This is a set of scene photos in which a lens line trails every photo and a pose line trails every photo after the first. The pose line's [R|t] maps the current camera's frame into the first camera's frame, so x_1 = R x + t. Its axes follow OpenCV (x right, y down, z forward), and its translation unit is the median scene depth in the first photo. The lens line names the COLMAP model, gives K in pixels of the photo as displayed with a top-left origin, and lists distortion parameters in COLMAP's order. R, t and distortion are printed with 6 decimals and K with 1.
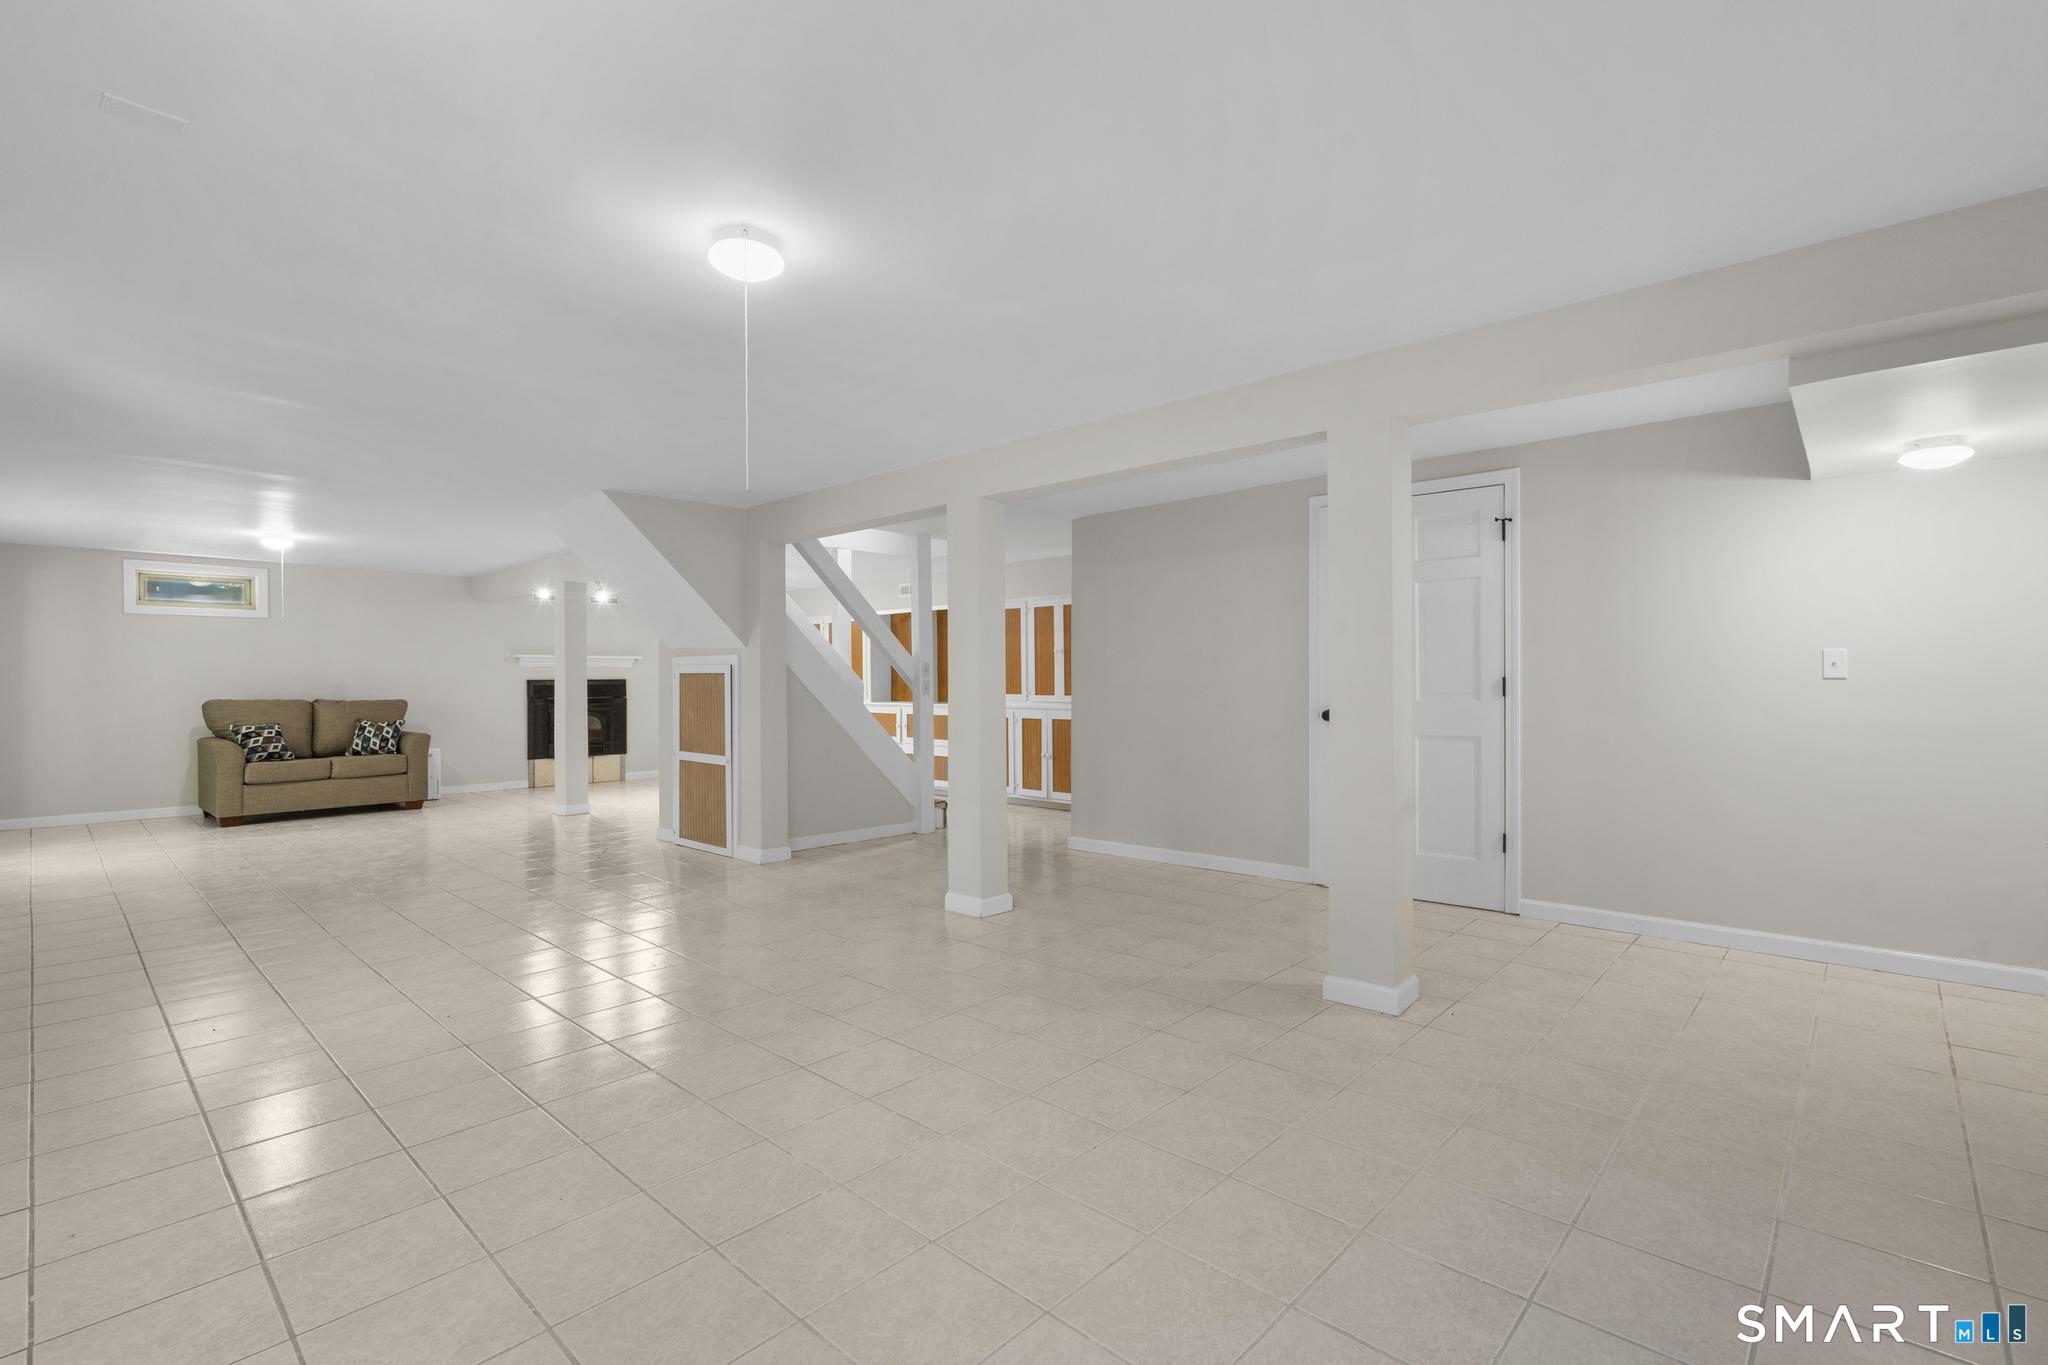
lens RADIAL K [[919.8, 0, 1031.4], [0, 919.8, 688.8], [0, 0, 1]] dist [-0.008521, 0.003030]
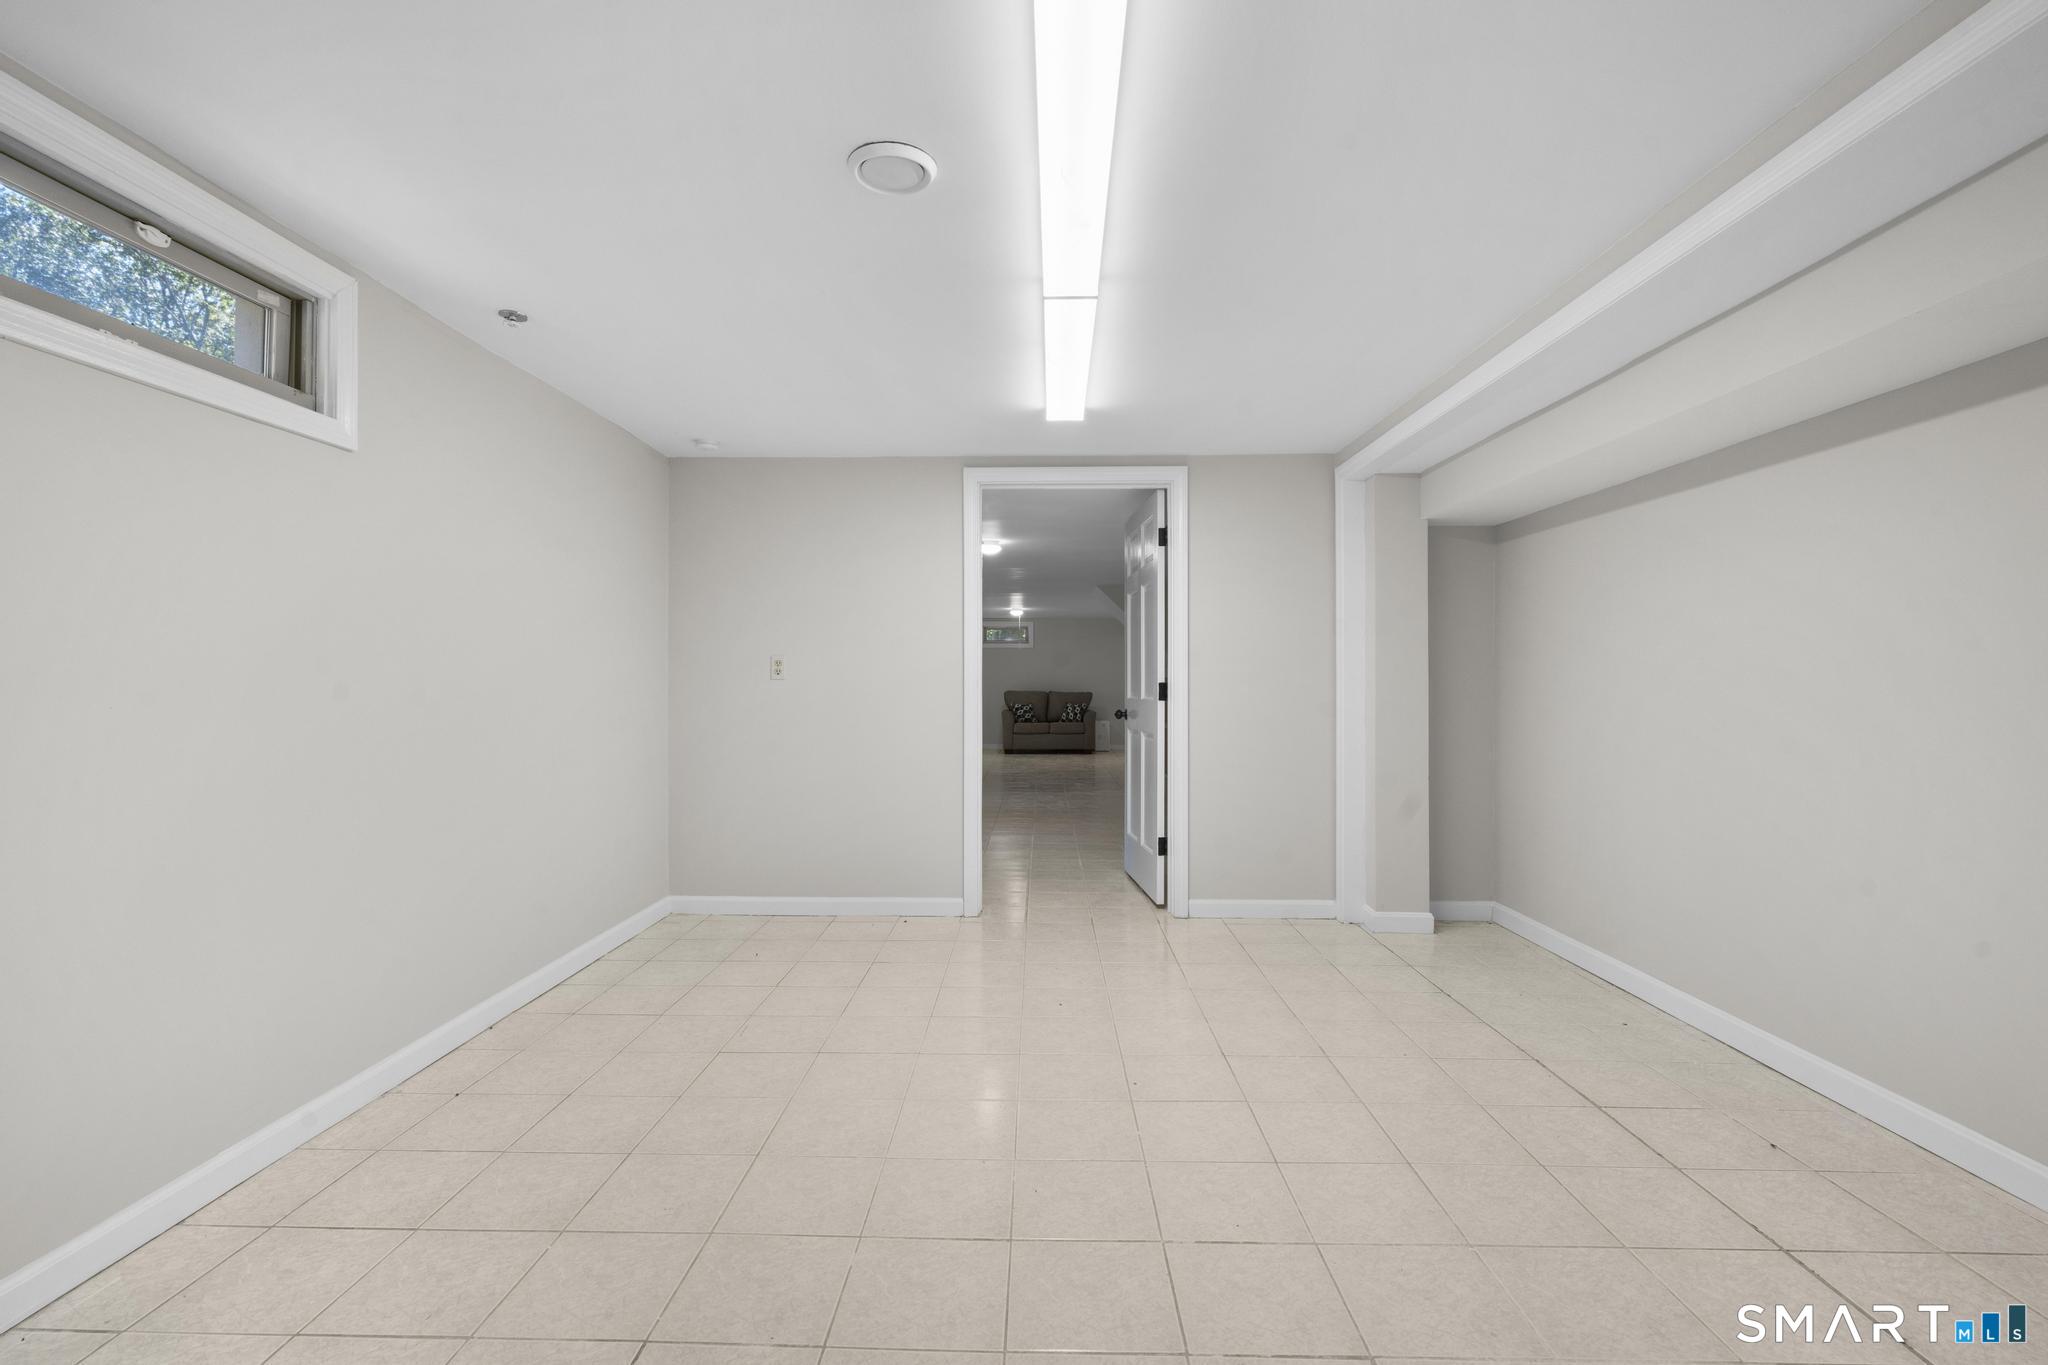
lens RADIAL K [[919.8, 0, 1028.5], [0, 919.8, 677.7], [0, 0, 1]] dist [-0.008521, 0.003030]
pose [[0.657976, -0.001763, -0.753036, 0.592118], [-0.010127, 0.999886, -0.011189, 0.006098], [0.752970, 0.014988, 0.657884, -0.253174]]
